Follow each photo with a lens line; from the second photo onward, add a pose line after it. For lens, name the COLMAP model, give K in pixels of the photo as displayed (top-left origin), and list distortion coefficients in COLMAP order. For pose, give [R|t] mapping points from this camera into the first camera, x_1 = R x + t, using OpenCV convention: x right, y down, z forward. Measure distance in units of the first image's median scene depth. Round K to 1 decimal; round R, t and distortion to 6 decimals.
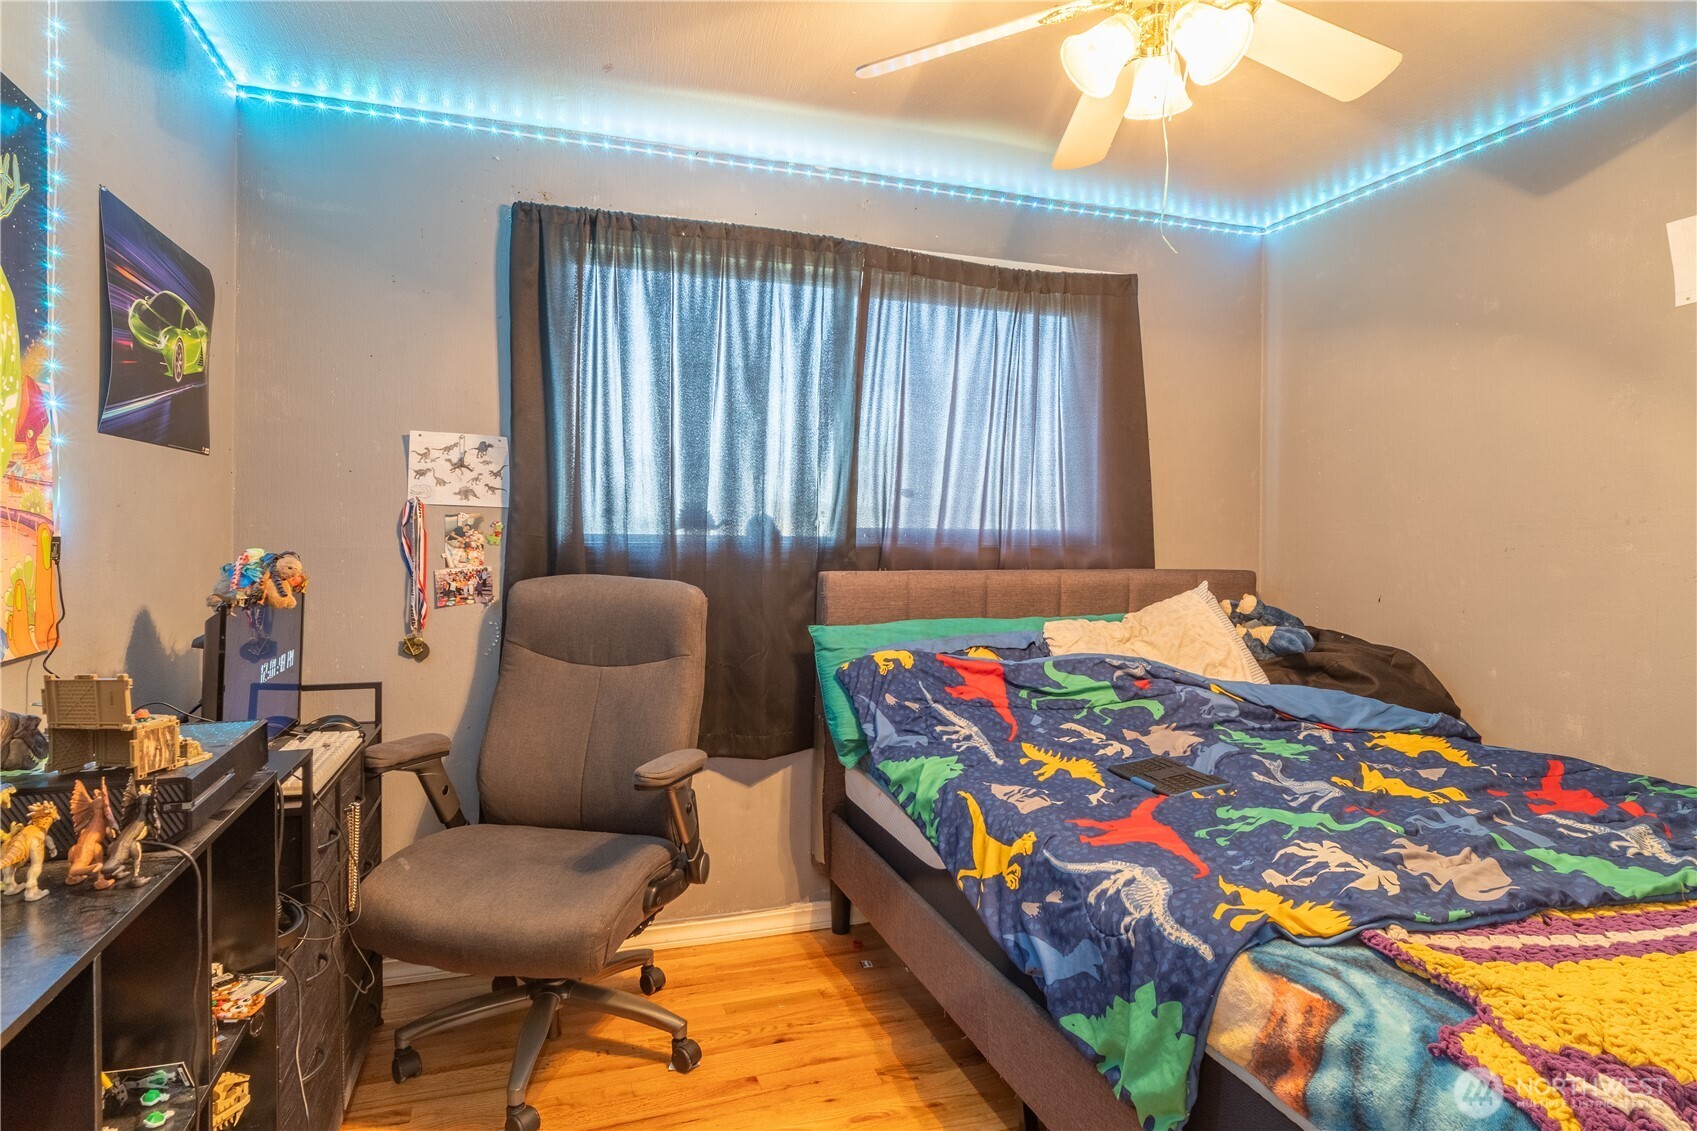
lens RADIAL K [[948.3, 0, 845.6], [0, 948.3, 554.7], [0, 0, 1]] dist [-0.013793, 0.001547]
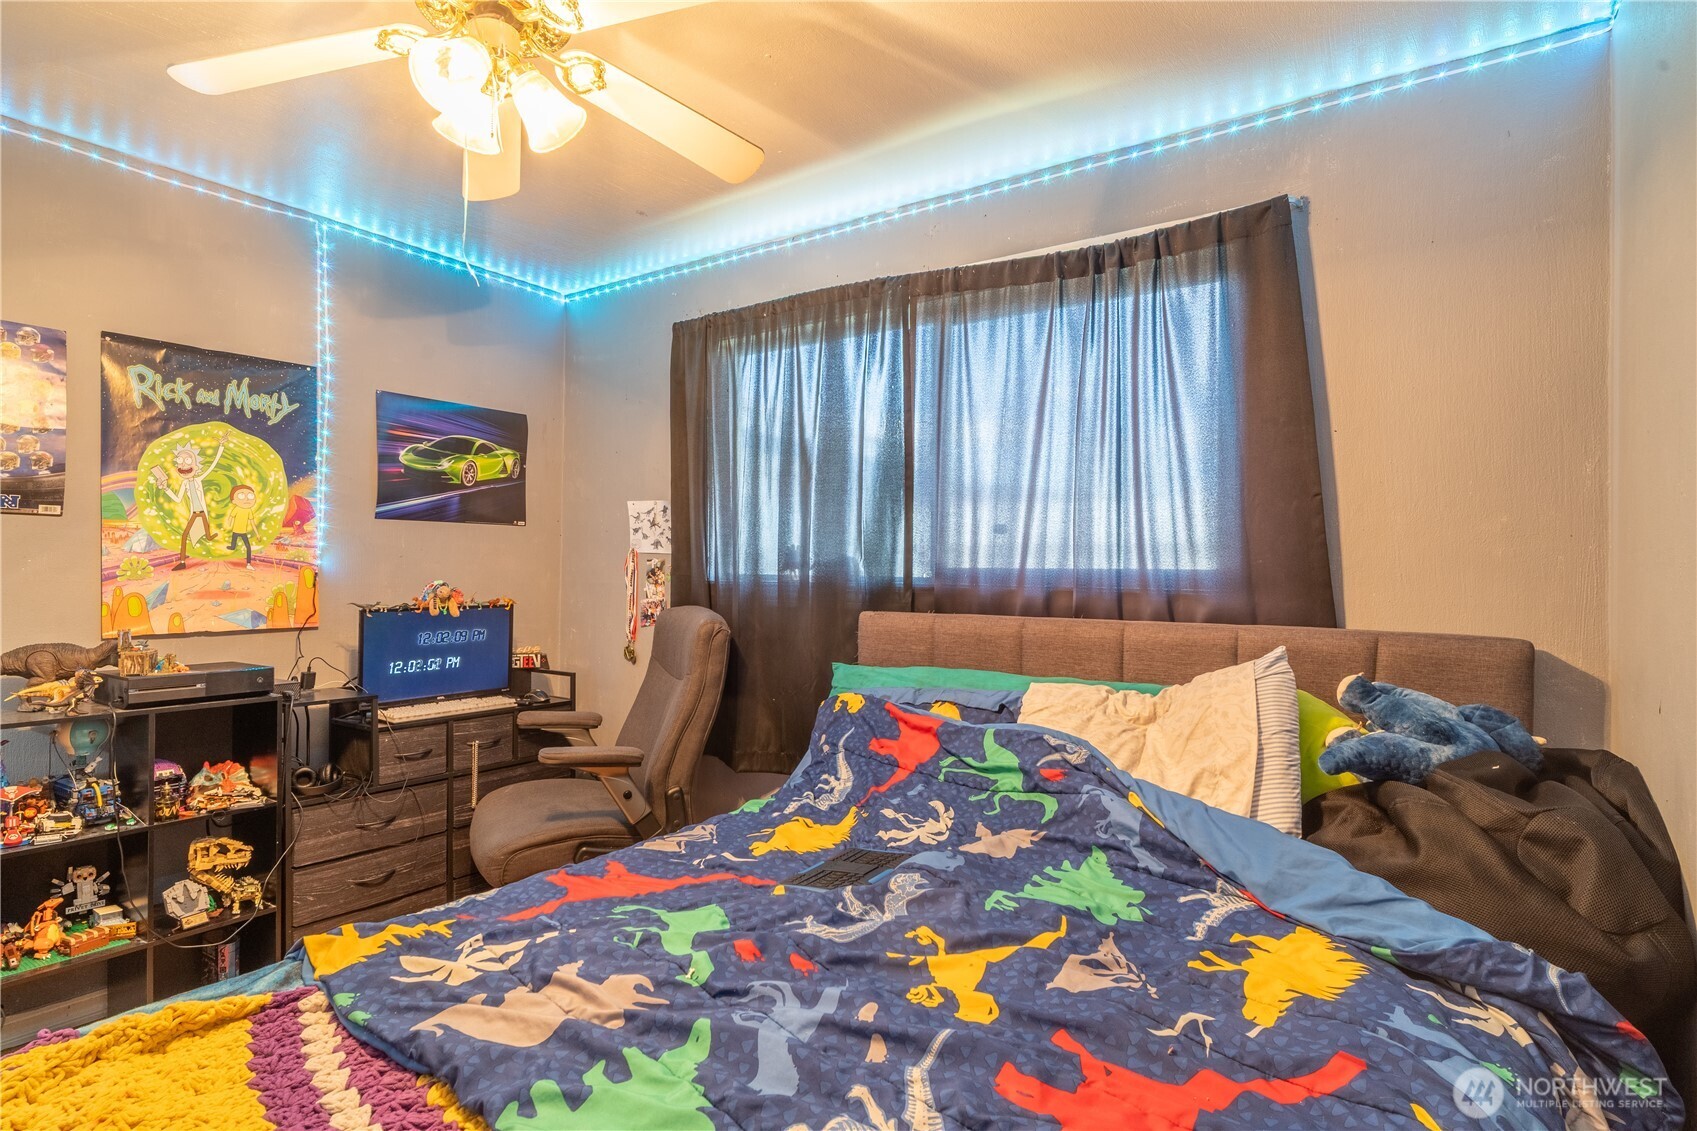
lens RADIAL K [[910.7, 0, 849.6], [0, 910.7, 576.6], [0, 0, 1]] dist [0.002289, -0.000166]
pose [[0.579444, 0.000932, -0.815012, 0.825658], [-0.023416, 0.999606, -0.015505, -0.003926], [0.814676, 0.028068, 0.579237, 0.460746]]
